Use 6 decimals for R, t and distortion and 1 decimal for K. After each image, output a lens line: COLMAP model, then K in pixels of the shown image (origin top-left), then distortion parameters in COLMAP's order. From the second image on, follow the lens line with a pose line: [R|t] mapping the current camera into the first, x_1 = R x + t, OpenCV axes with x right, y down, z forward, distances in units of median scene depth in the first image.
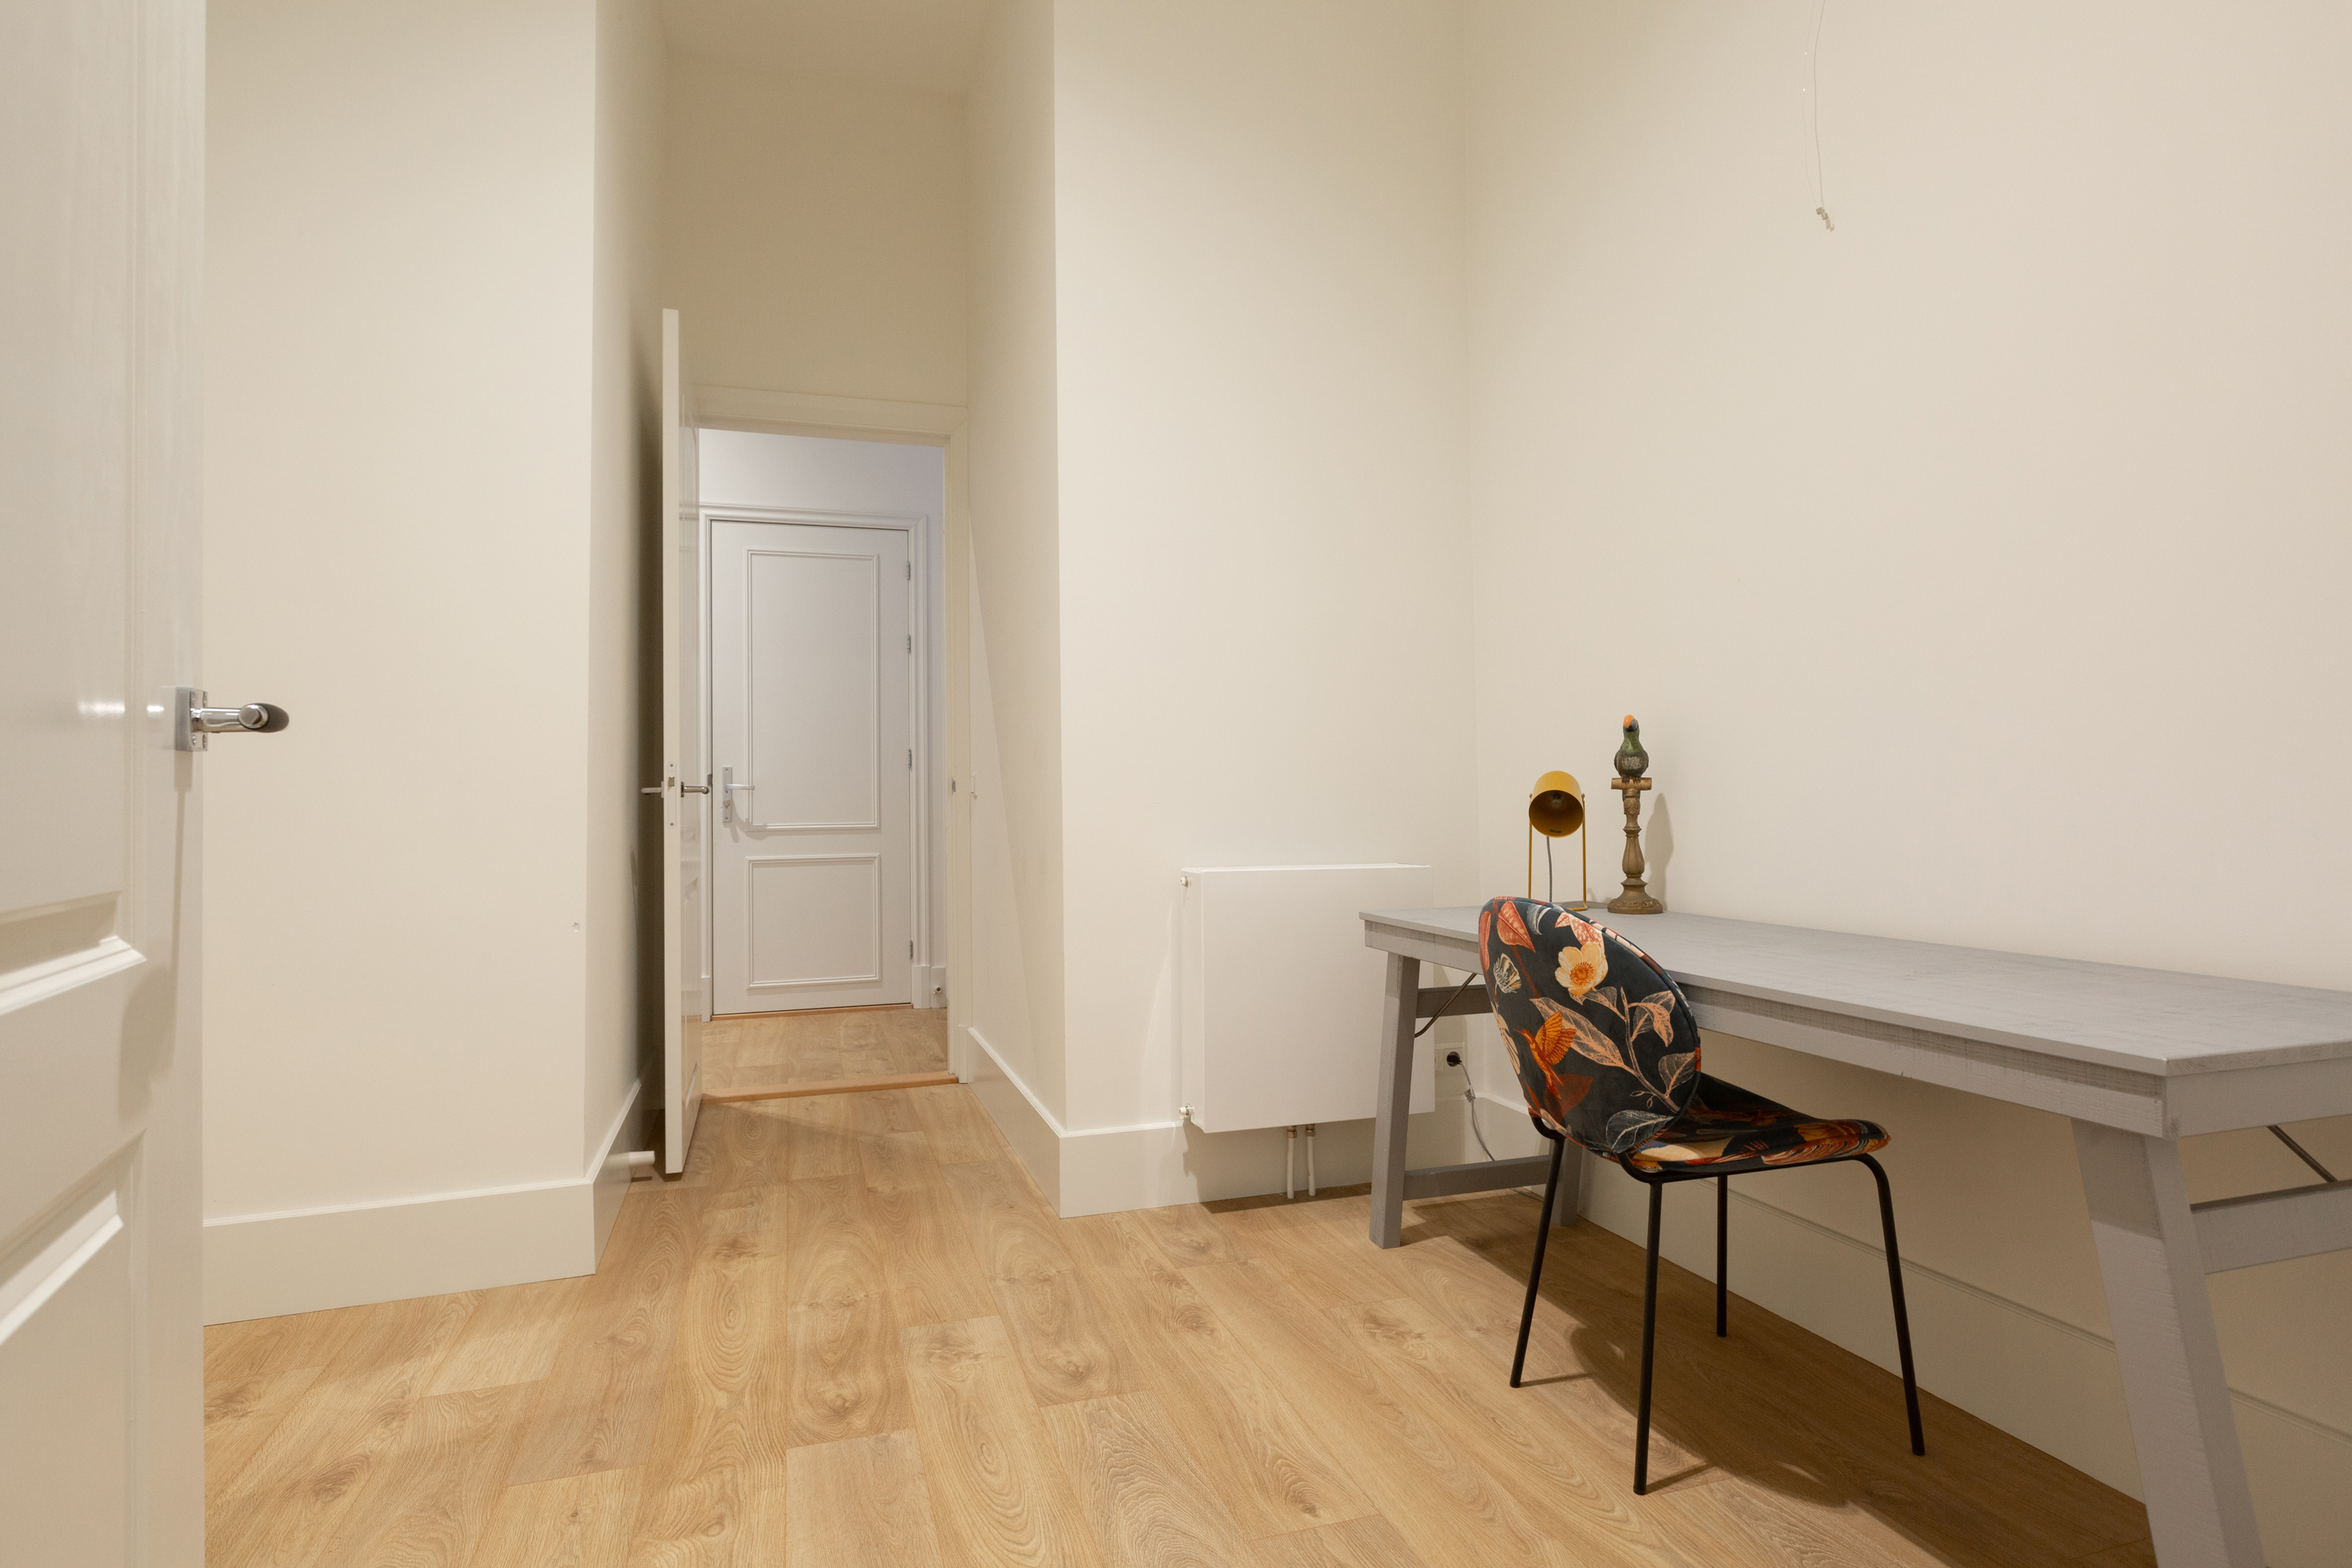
lens RADIAL K [[1311.1, 0, 1176.0], [0, 1311.1, 784.0], [0, 0, 1]] dist [-0.002099, -0.000132]
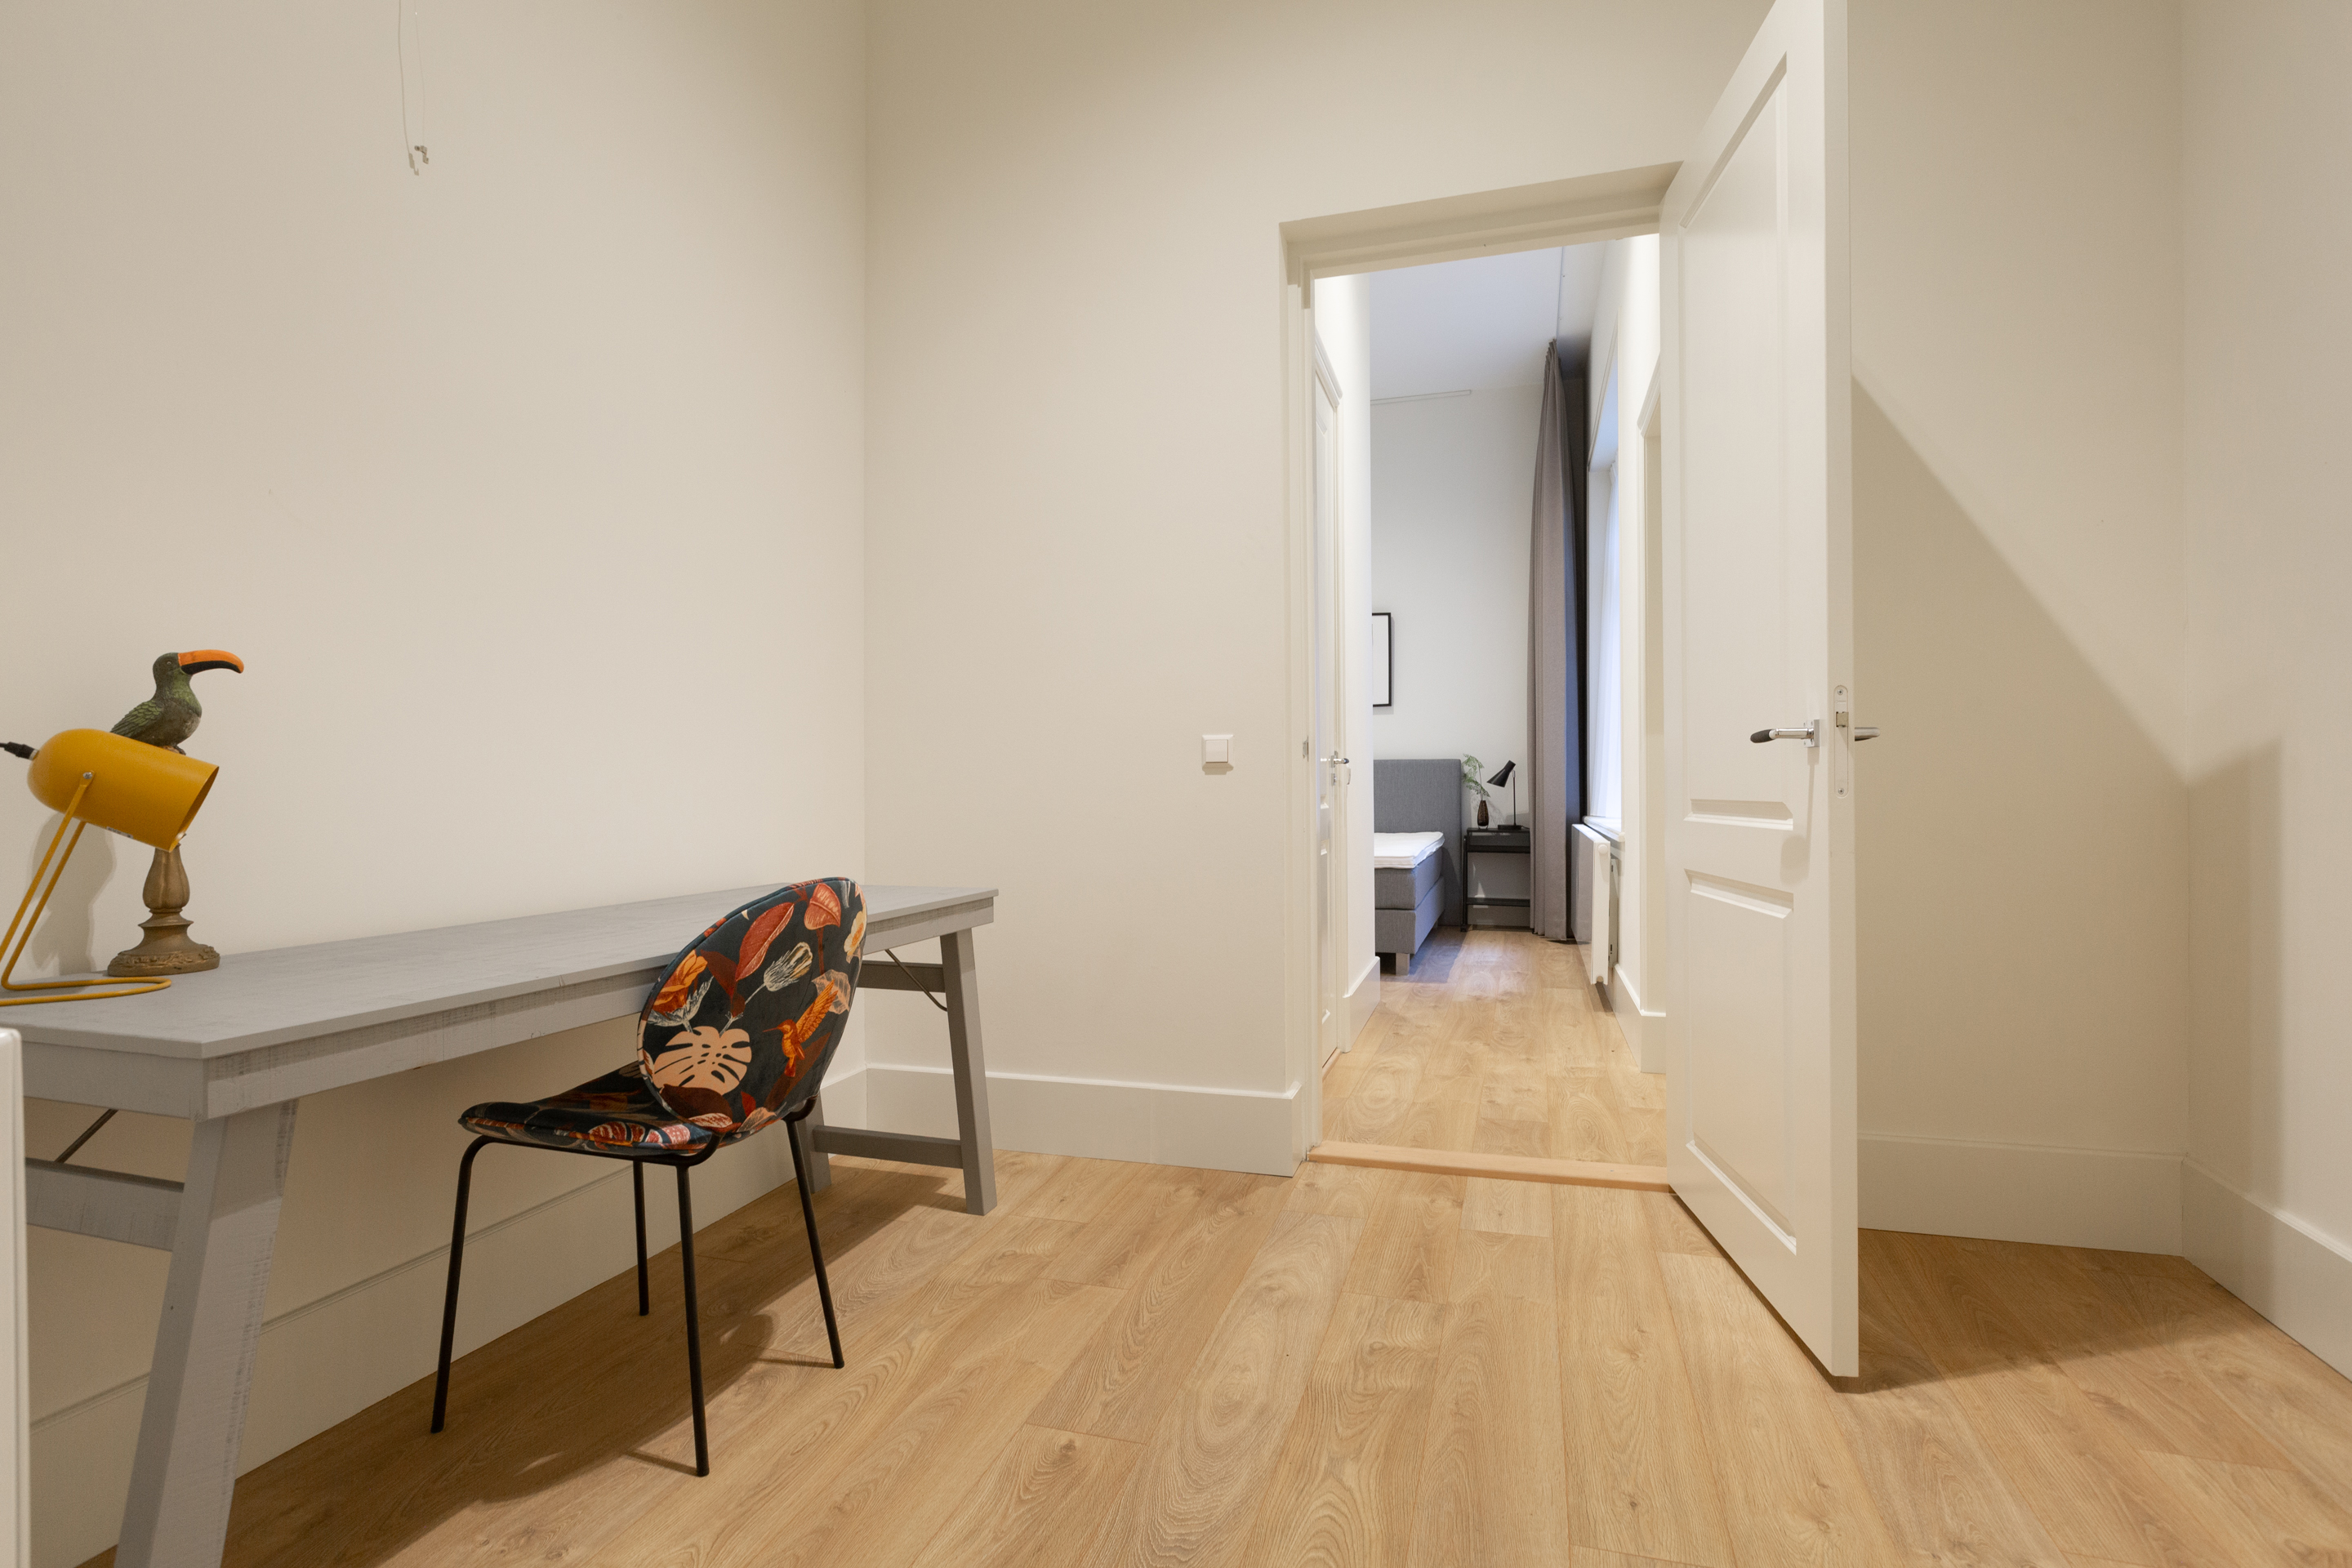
lens RADIAL K [[1151.0, 0, 1176.0], [0, 1151.0, 784.0], [0, 0, 1]] dist [-0.005196, -0.000749]
pose [[-0.832965, 0.018418, 0.553019, -0.483687], [0.009198, 0.999769, -0.019442, 0.035758], [-0.553249, -0.011108, -0.832942, 1.695040]]
